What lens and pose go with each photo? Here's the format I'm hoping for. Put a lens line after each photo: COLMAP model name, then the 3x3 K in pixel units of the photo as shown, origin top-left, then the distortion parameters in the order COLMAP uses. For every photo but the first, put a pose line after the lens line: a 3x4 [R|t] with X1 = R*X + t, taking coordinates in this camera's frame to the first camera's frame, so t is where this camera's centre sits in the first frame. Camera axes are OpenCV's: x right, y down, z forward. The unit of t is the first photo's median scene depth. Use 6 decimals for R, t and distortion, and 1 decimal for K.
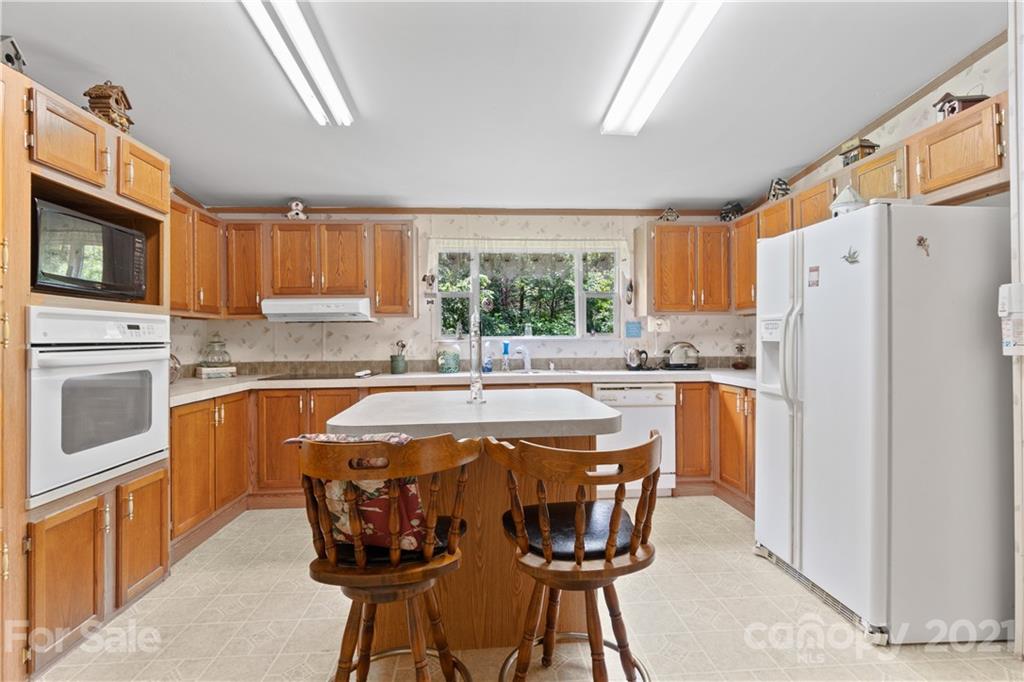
lens RADIAL K [[485.2, 0, 508.9], [0, 485.2, 335.7], [0, 0, 1]] dist [0.002518, 0.000925]
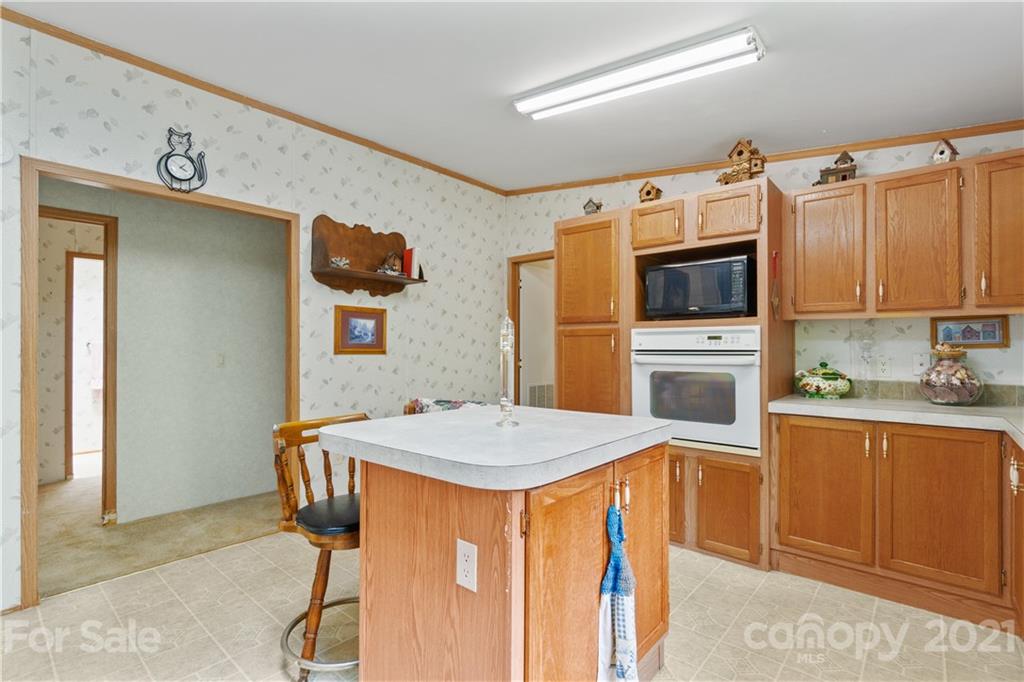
lens RADIAL K [[482.1, 0, 511.5], [0, 482.1, 346.8], [0, 0, 1]] dist [0.000246, 0.000370]
pose [[-0.711689, 0.009664, -0.702428, 0.461690], [0.008818, 0.999949, 0.004823, -0.004794], [0.702439, -0.002762, -0.711738, 1.453502]]
